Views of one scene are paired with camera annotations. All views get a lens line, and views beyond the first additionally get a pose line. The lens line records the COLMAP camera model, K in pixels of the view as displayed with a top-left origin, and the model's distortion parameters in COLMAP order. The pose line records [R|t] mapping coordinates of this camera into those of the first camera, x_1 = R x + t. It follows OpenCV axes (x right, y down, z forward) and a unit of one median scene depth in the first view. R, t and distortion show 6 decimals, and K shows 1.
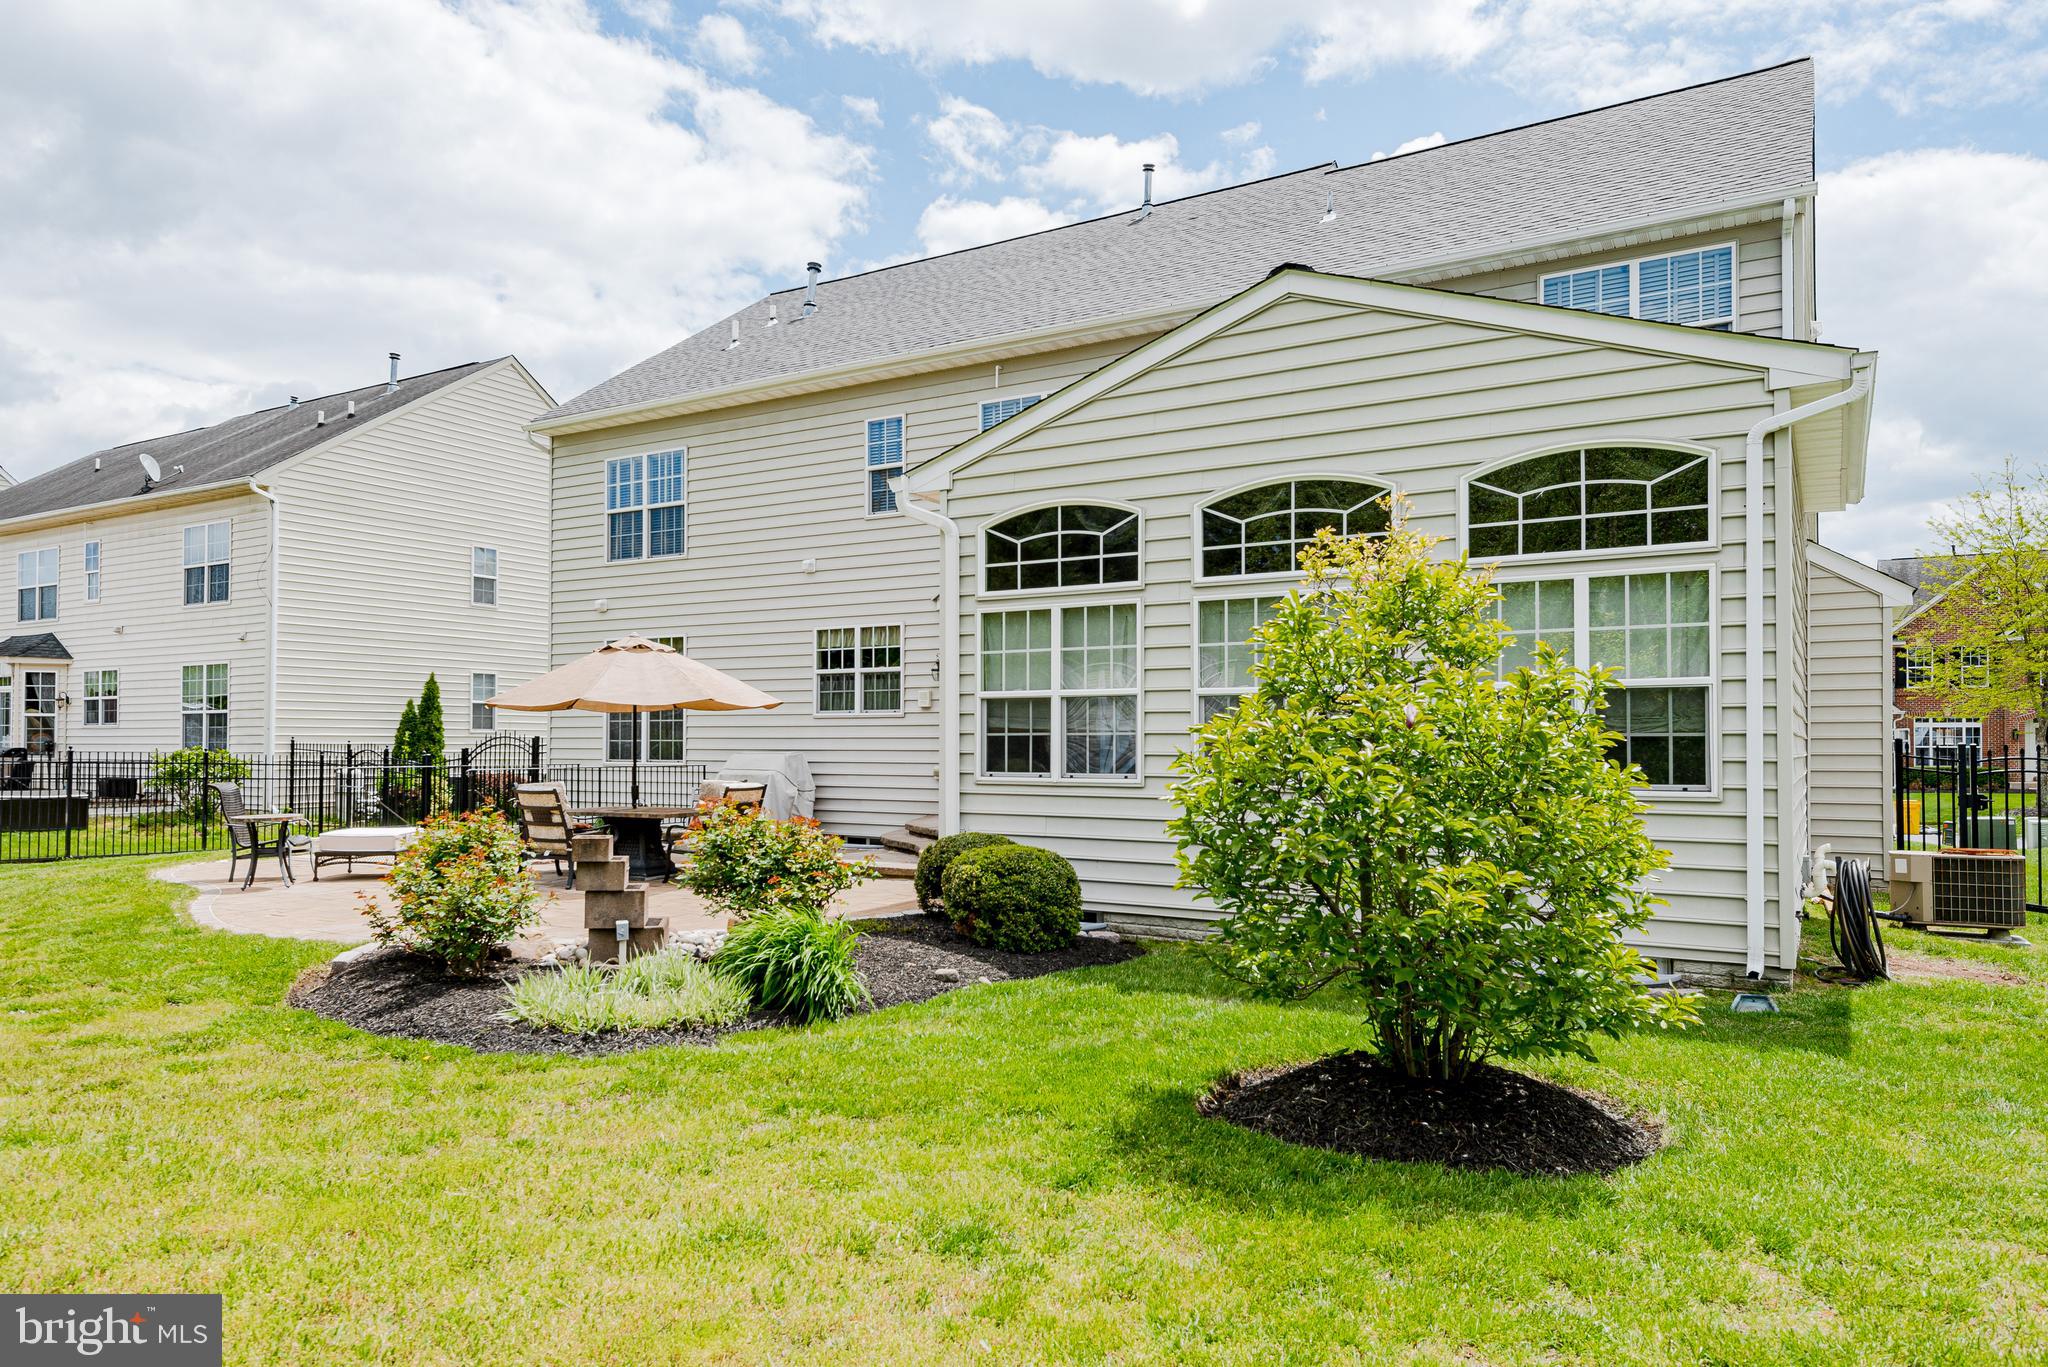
lens RADIAL K [[1344.4, 0, 1023.8], [0, 1344.4, 729.9], [0, 0, 1]] dist [0.022969, 0.000653]
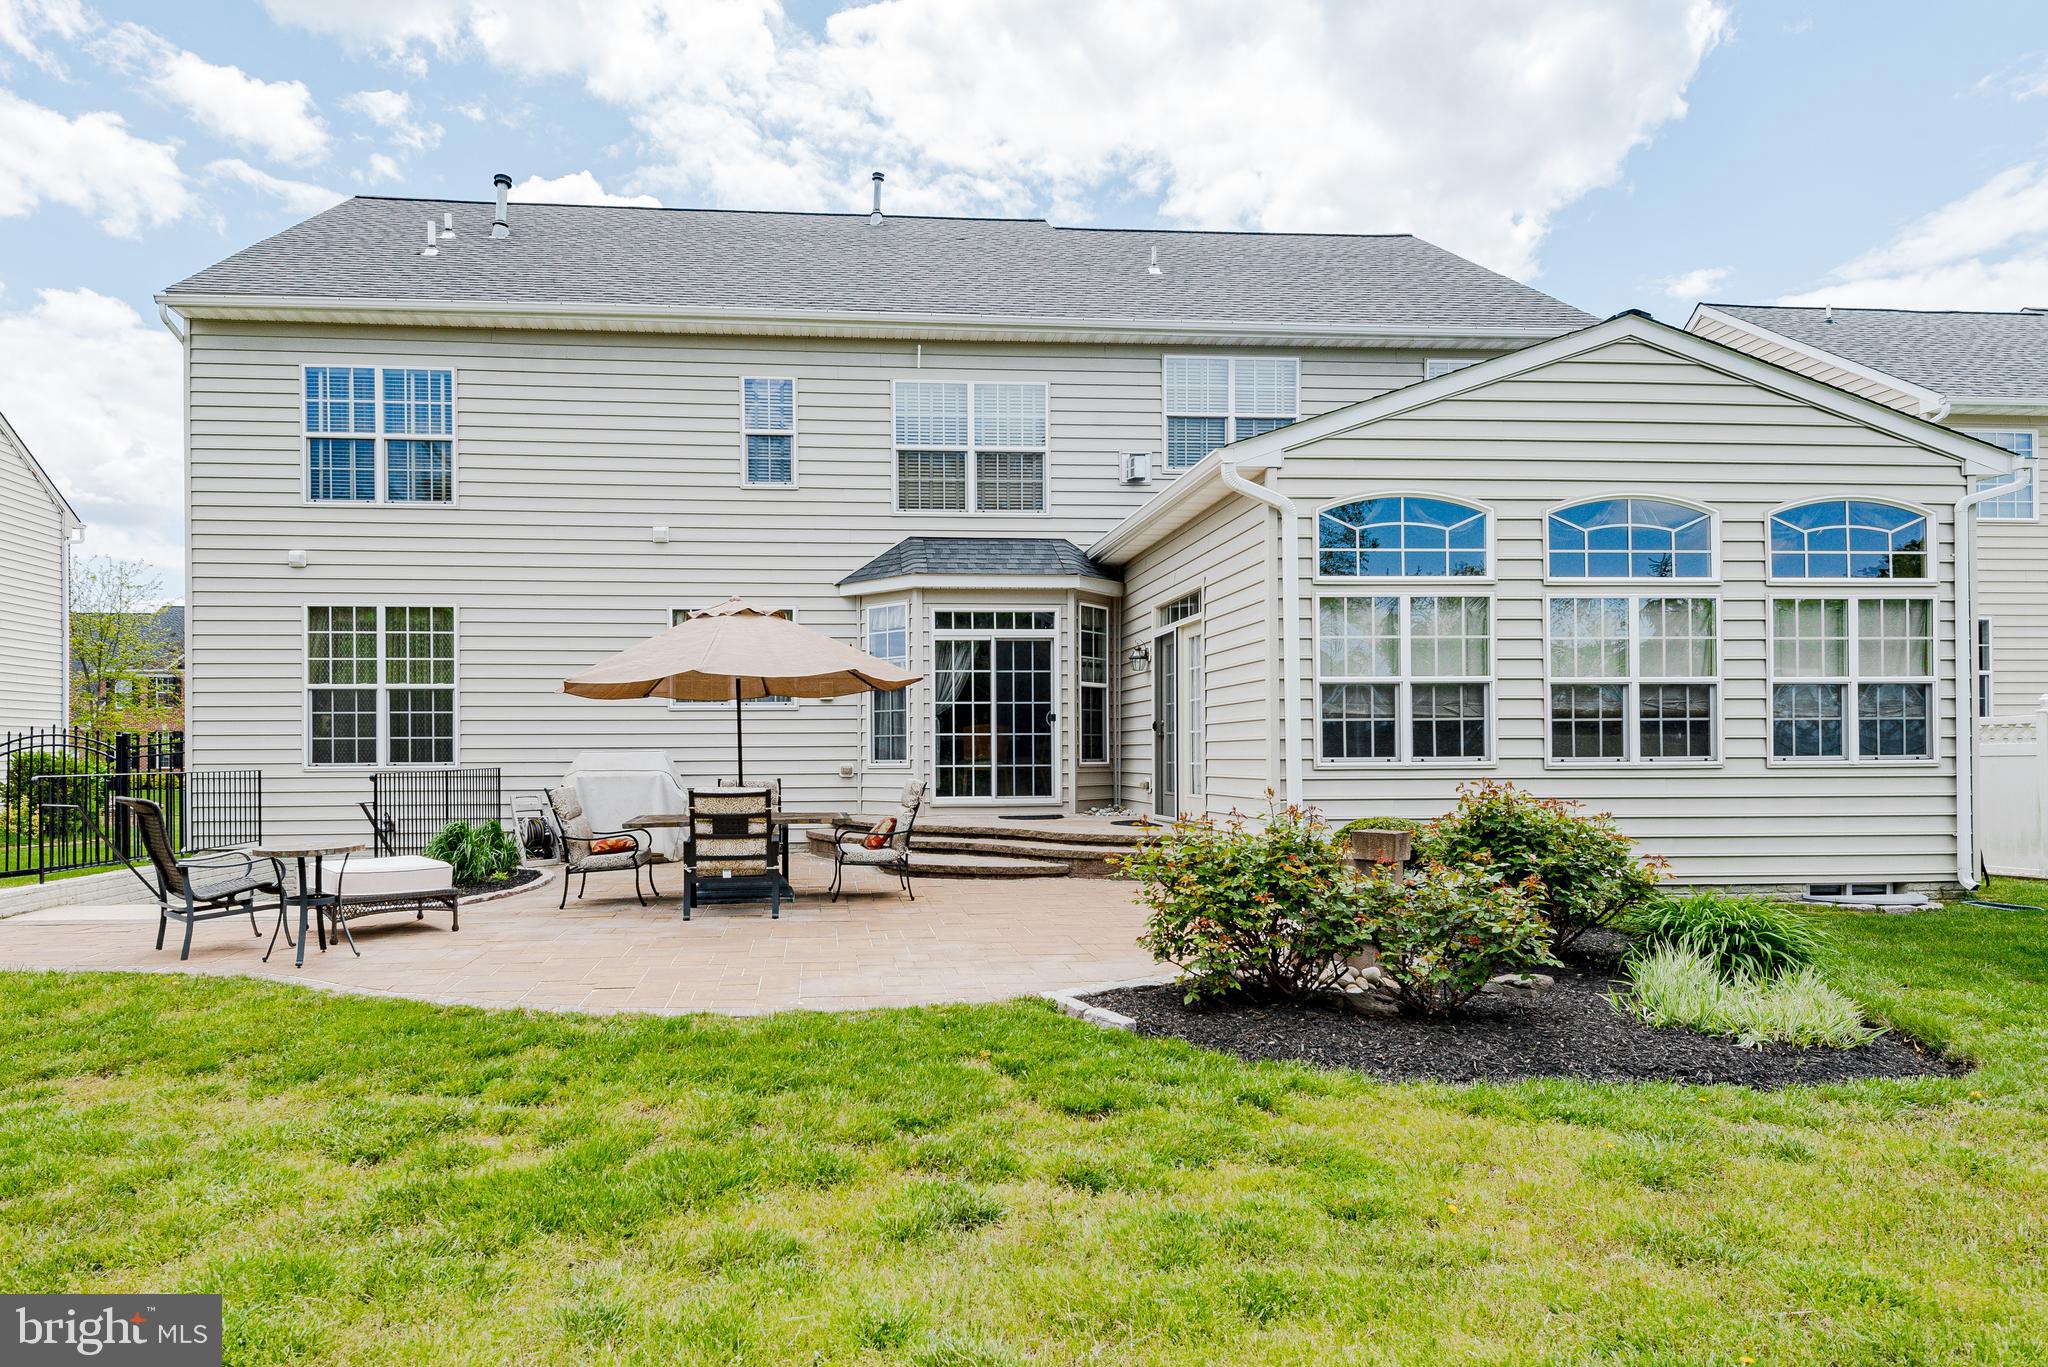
lens RADIAL K [[1141.7, 0, 1019.9], [0, 1141.7, 726.2], [0, 0, 1]] dist [-0.002054, -0.001700]
pose [[0.810453, -0.006235, 0.585771, -0.743117], [0.001630, 0.999963, 0.008389, 0.000455], [-0.585802, -0.005845, 0.810433, 0.478815]]
